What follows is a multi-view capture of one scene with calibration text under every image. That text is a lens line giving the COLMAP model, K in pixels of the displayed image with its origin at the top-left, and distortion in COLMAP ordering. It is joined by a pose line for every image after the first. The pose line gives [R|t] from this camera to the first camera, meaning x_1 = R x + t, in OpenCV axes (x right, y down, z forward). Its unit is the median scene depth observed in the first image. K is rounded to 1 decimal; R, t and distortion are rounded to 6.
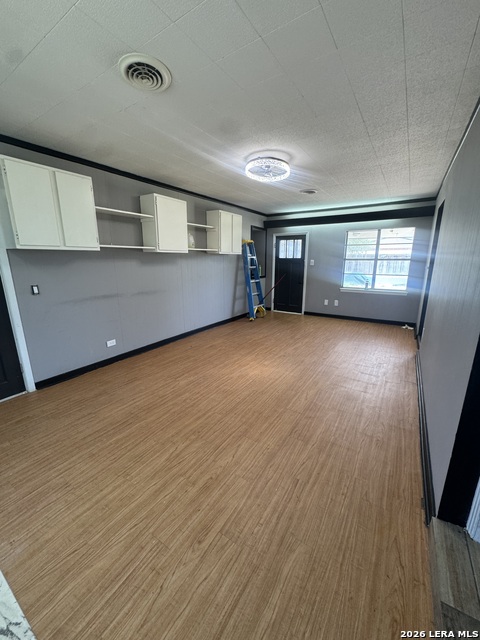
lens RADIAL K [[255.4, 0, 239.8], [0, 255.4, 320.5], [0, 0, 1]] dist [-0.002228, -0.000418]
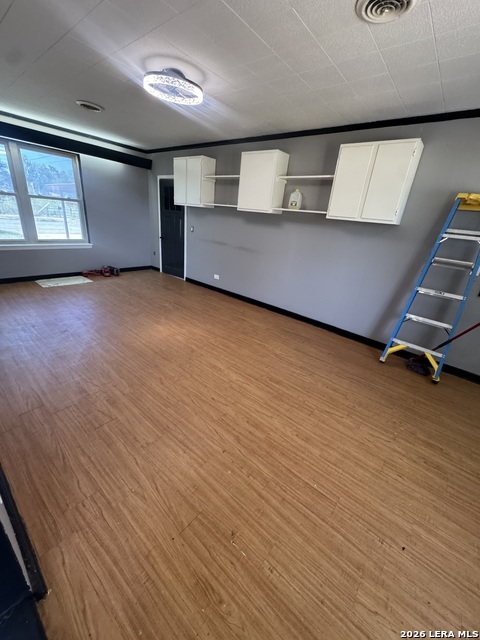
lens RADIAL K [[255.4, 0, 239.8], [0, 255.4, 320.5], [0, 0, 1]] dist [-0.002228, -0.000418]
pose [[-0.123569, 0.364295, -0.923049, 0.842270], [-0.327476, 0.863099, 0.384474, -0.278951], [0.936744, 0.349785, 0.012645, 1.142899]]
